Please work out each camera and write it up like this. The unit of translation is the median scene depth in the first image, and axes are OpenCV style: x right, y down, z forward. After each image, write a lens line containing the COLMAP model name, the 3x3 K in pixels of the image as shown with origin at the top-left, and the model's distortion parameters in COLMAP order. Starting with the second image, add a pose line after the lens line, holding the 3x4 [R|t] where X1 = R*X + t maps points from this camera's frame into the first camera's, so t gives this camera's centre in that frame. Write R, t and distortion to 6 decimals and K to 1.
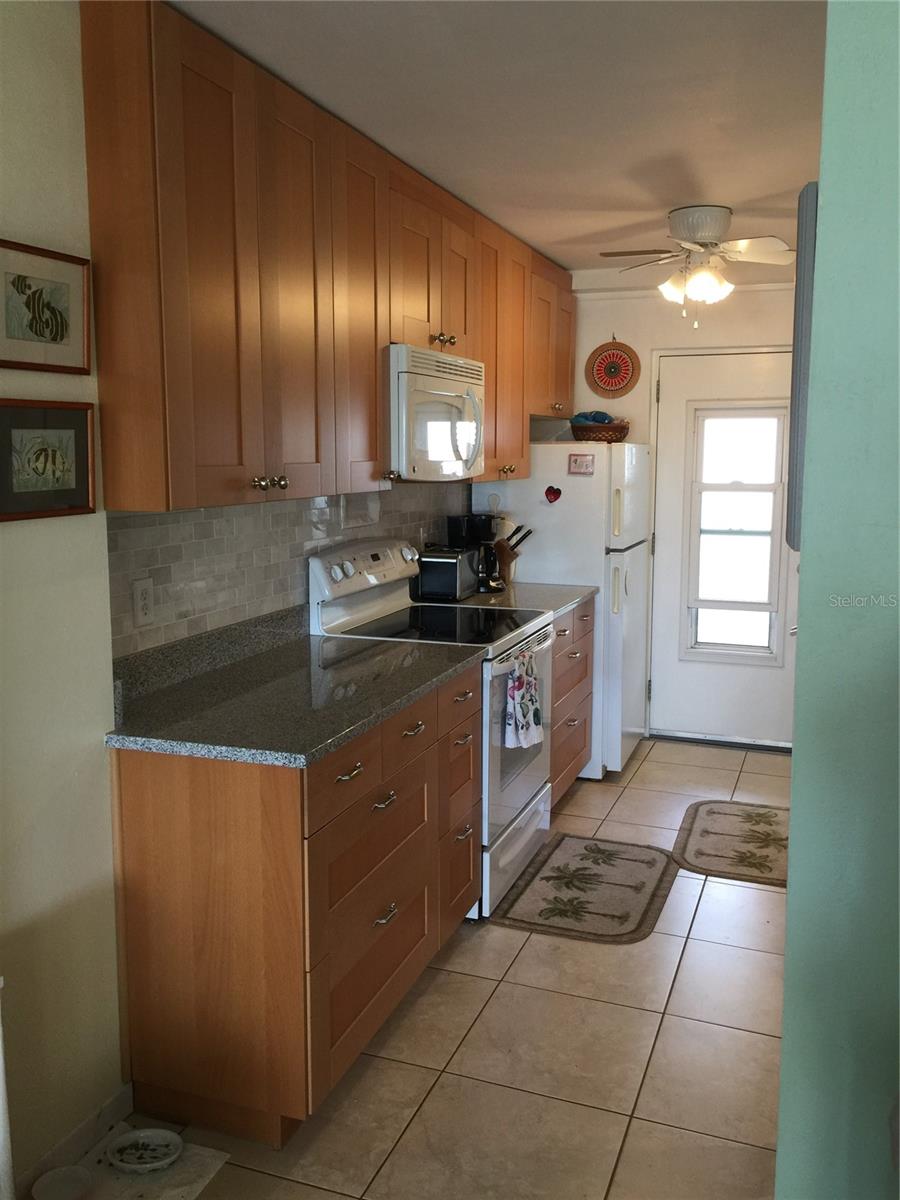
lens RADIAL K [[1023.6, 0, 453.6], [0, 1023.6, 593.5], [0, 0, 1]] dist [0.061470, -0.076980]
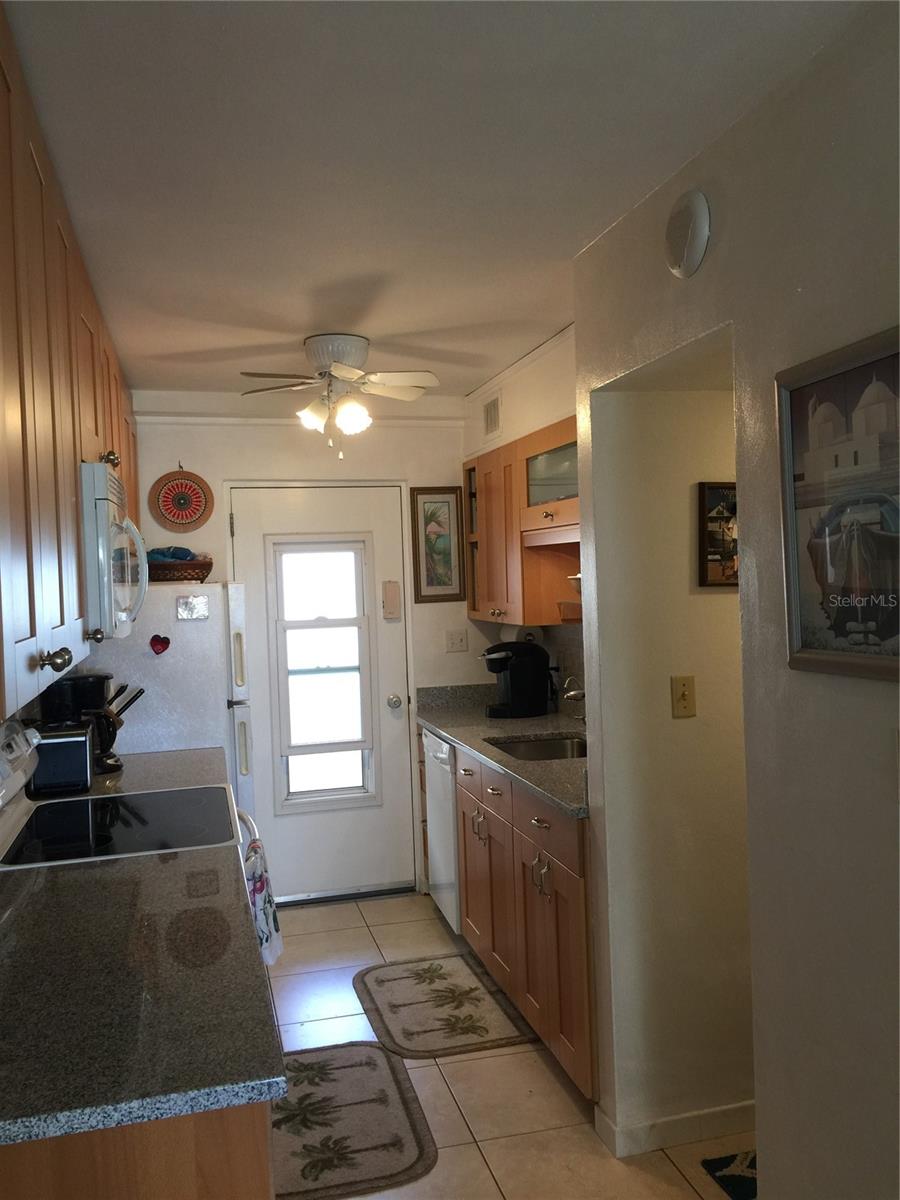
lens RADIAL K [[1023.6, 0, 457.1], [0, 1023.6, 592.4], [0, 0, 1]] dist [0.061470, -0.076980]
pose [[0.809337, -0.040270, 0.585963, -0.203440], [0.115076, 0.989183, -0.090962, -0.034384], [-0.575962, 0.141049, 0.805216, 0.174382]]
